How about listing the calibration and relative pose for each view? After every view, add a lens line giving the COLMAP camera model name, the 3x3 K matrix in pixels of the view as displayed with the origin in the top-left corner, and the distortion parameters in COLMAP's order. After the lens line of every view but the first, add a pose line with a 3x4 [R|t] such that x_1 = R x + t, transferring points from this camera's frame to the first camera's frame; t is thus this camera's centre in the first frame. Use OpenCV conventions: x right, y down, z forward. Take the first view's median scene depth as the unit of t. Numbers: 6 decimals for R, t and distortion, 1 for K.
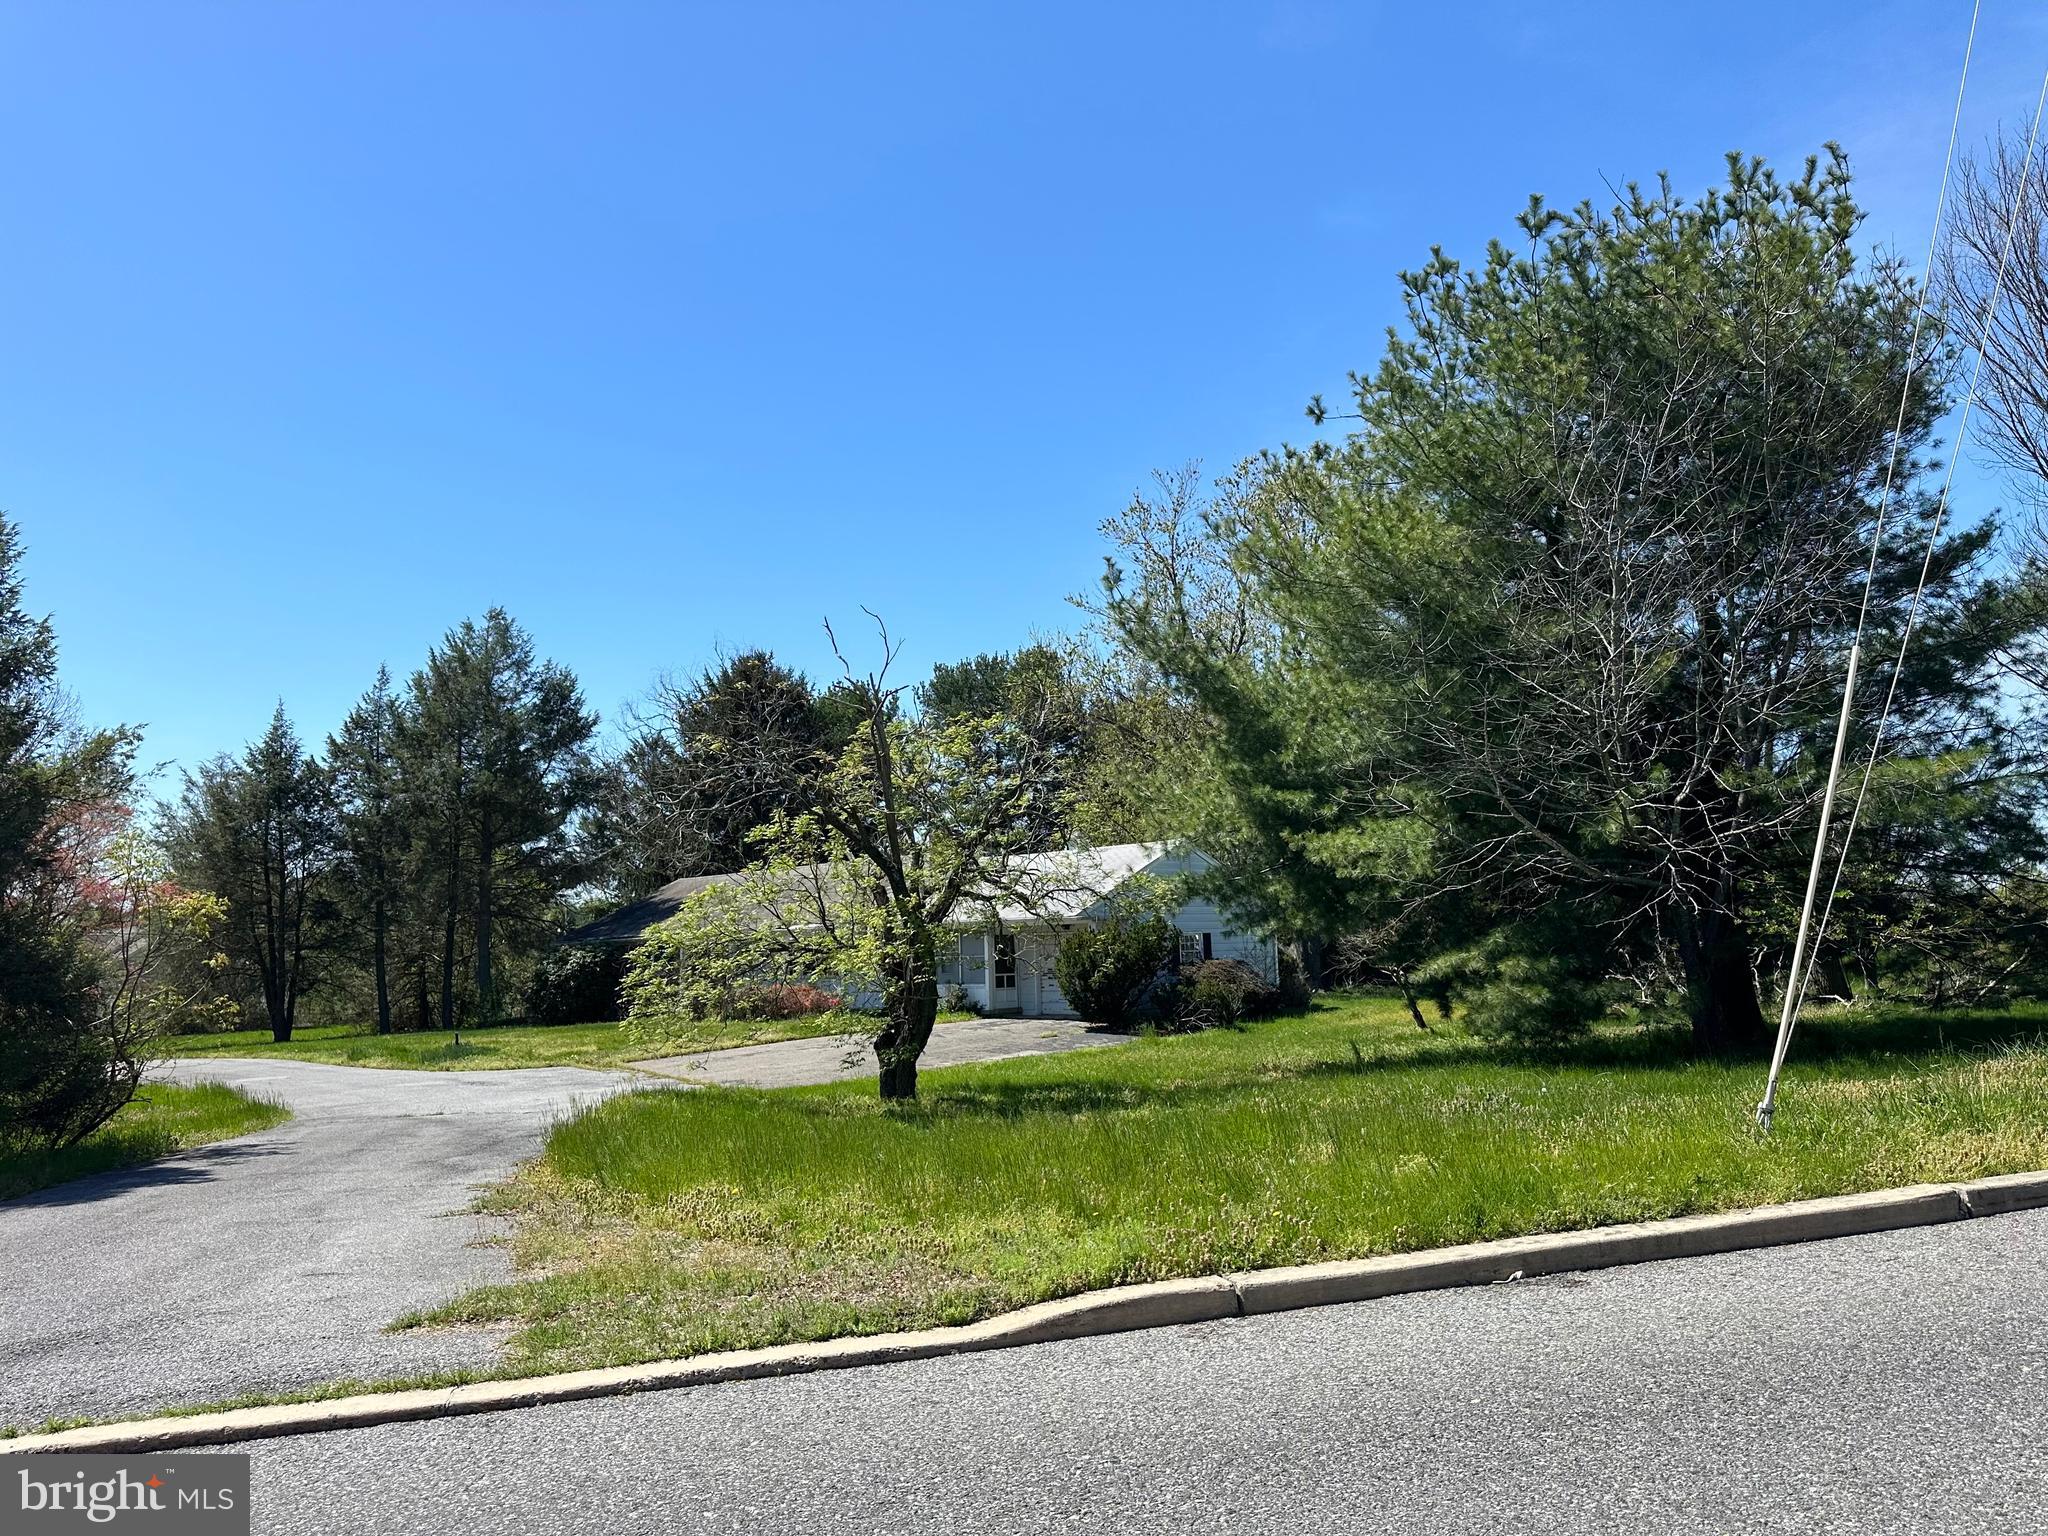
lens RADIAL K [[1426.6, 0, 1029.4], [0, 1426.6, 757.9], [0, 0, 1]] dist [0.199149, -0.441459]
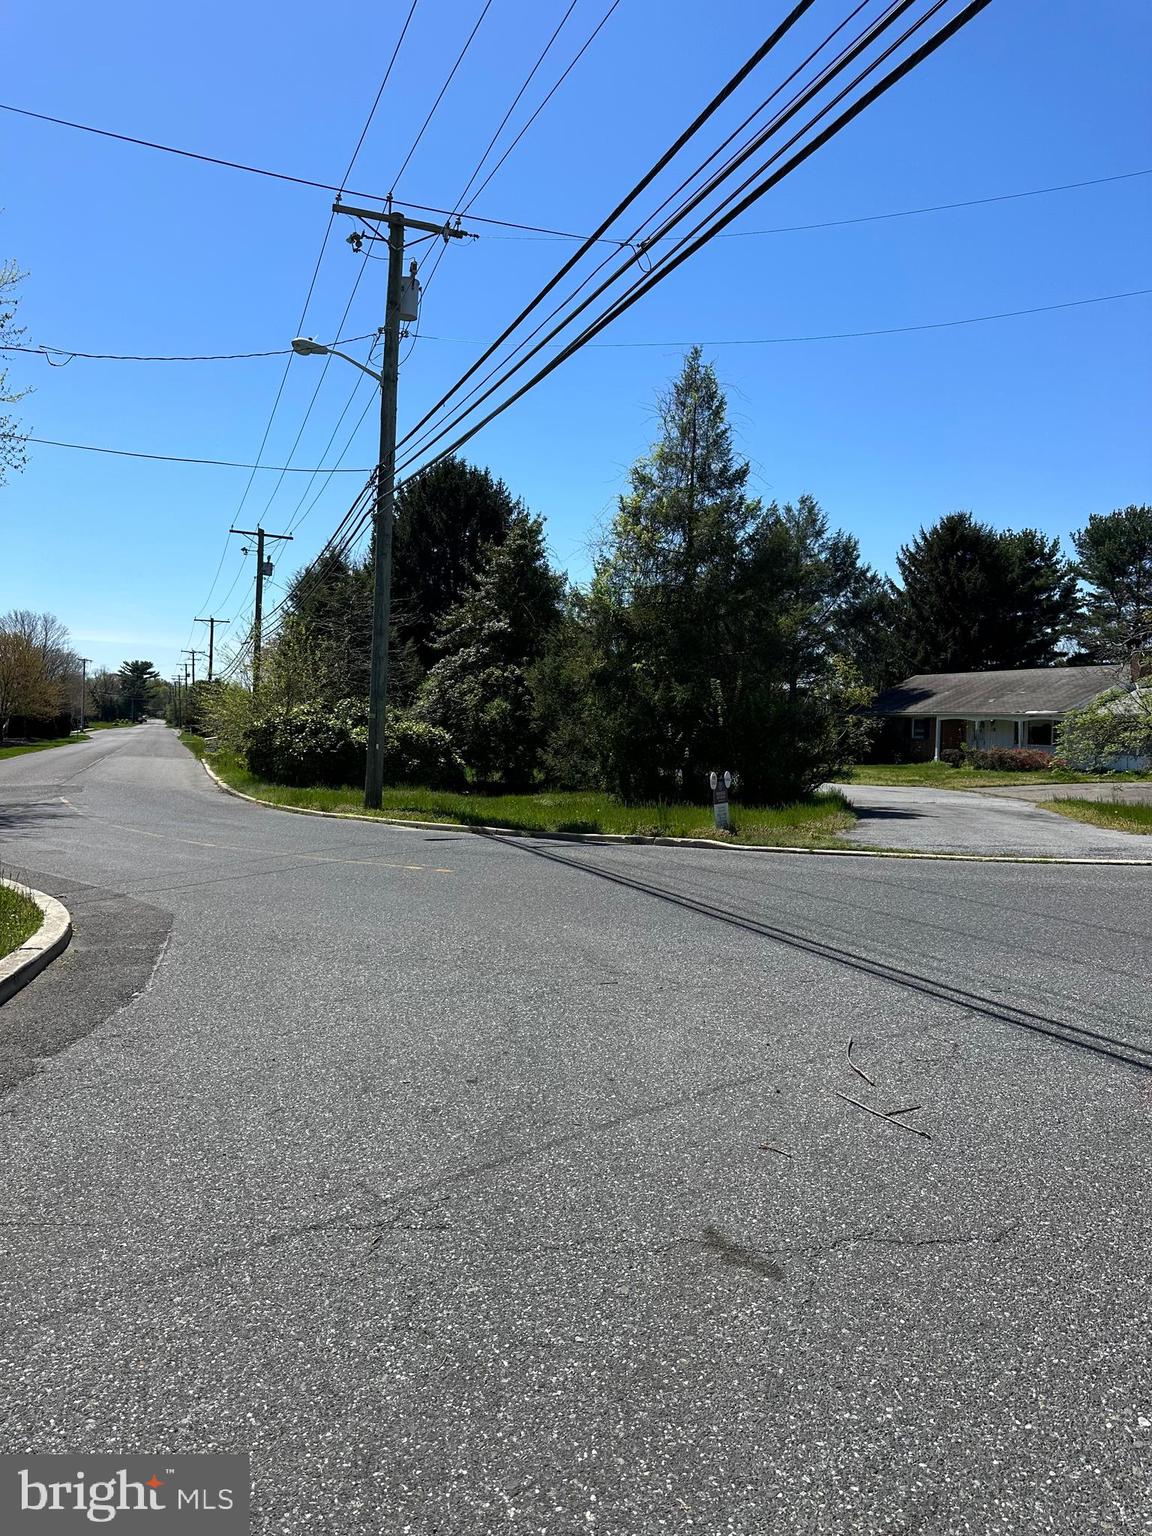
lens RADIAL K [[1067.9, 0, 582.5], [0, 1067.9, 764.8], [0, 0, 1]] dist [0.197662, -0.431335]
pose [[0.909067, 0.067370, -0.411167, -0.215572], [0.004114, 0.985342, 0.170543, -0.044211], [0.416630, -0.156727, 0.895464, -0.410280]]
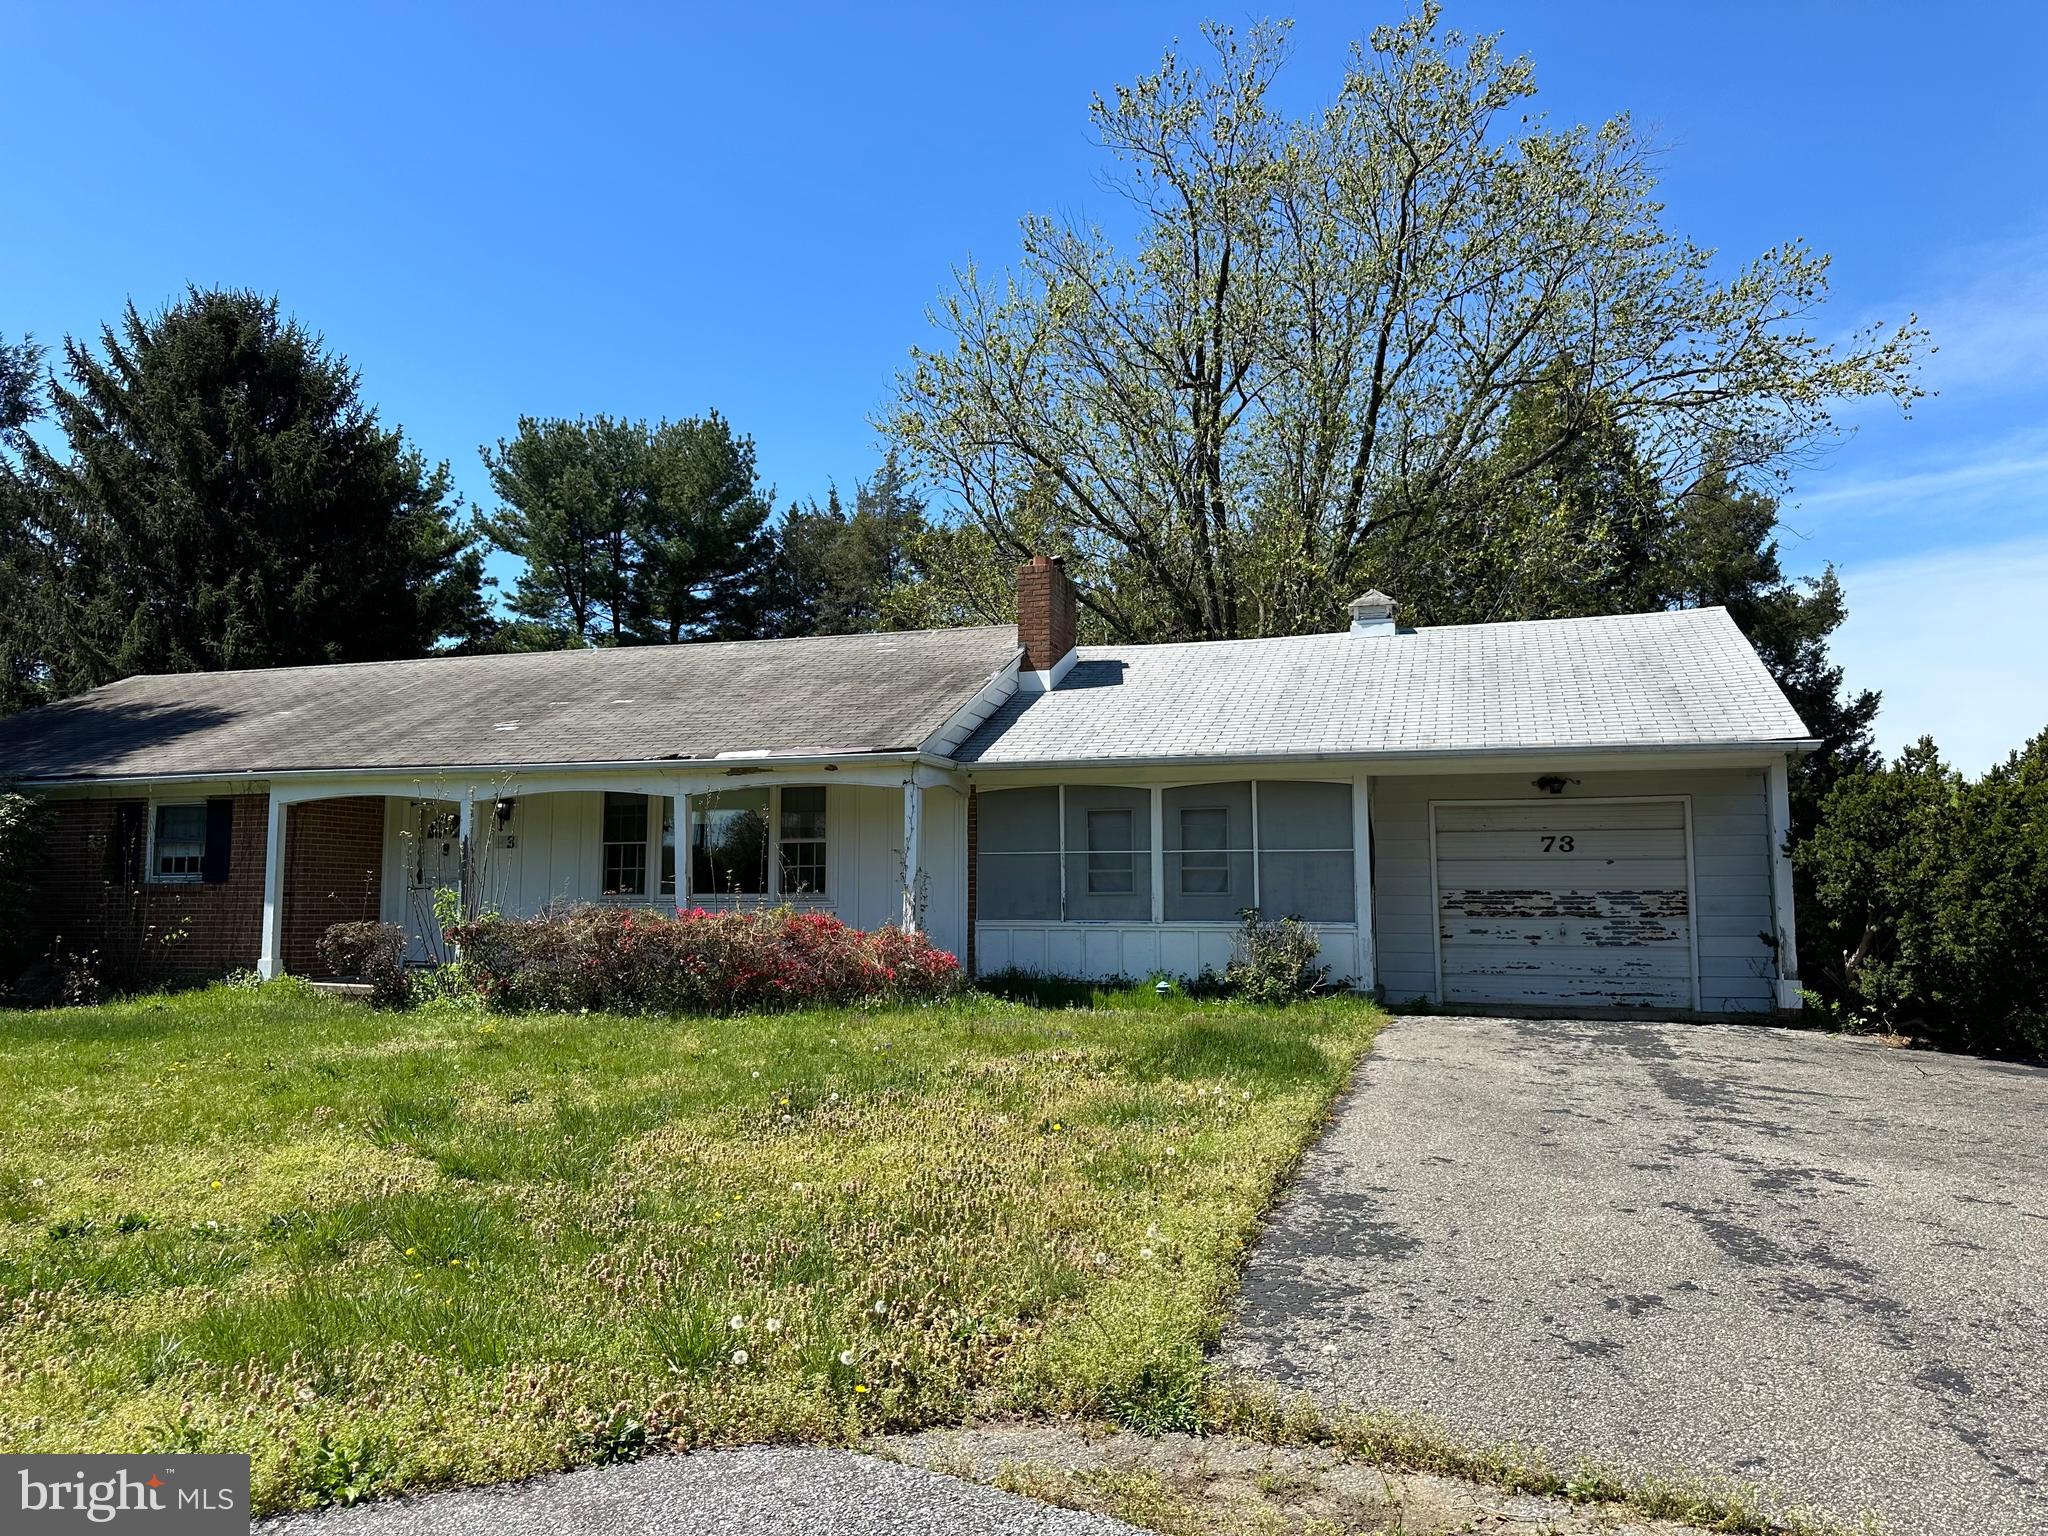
lens RADIAL K [[1447.8, 0, 1021.1], [0, 1447.8, 758.3], [0, 0, 1]] dist [0.036231, -0.027051]
pose [[0.895666, 0.073934, 0.438539, -0.476347], [-0.084619, 0.996402, 0.004839, 0.205015], [-0.436603, -0.041442, 0.898699, 1.184639]]
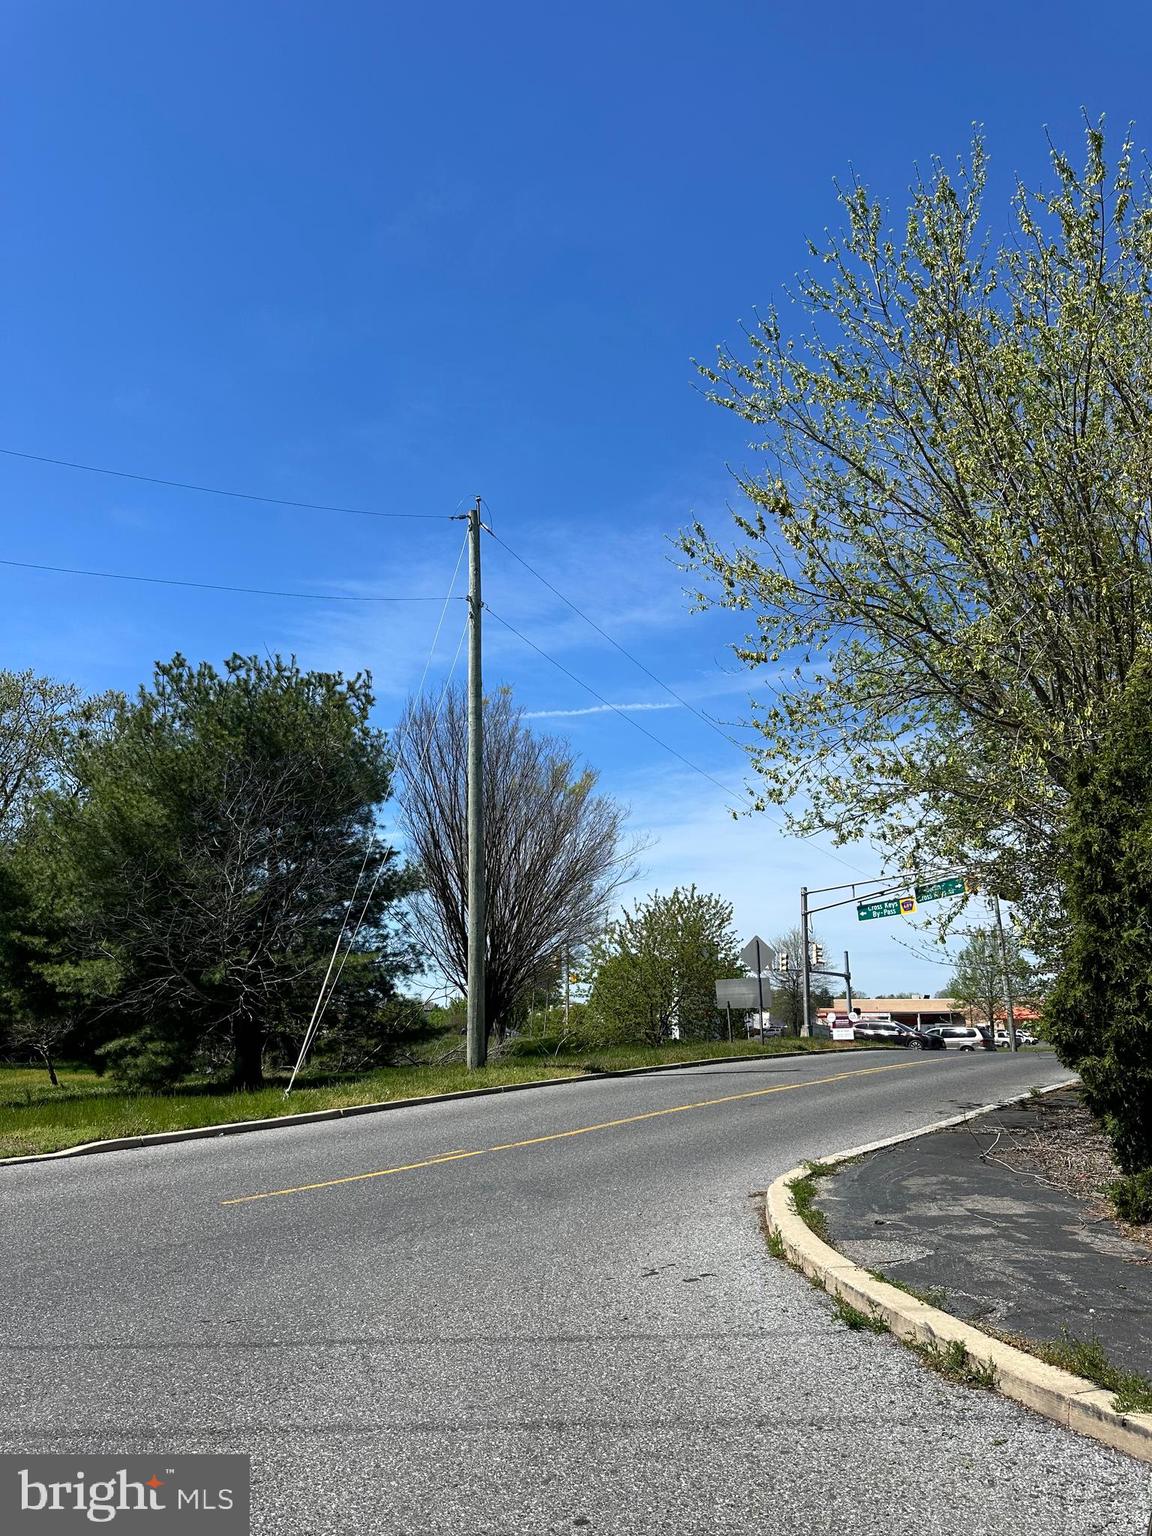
lens RADIAL K [[1067.9, 0, 582.5], [0, 1067.9, 764.8], [0, 0, 1]] dist [0.197662, -0.431335]
pose [[0.722229, 0.201620, 0.661615, -0.221239], [-0.124271, 0.978830, -0.162632, -0.042126], [-0.680398, 0.035238, 0.731995, -0.352566]]
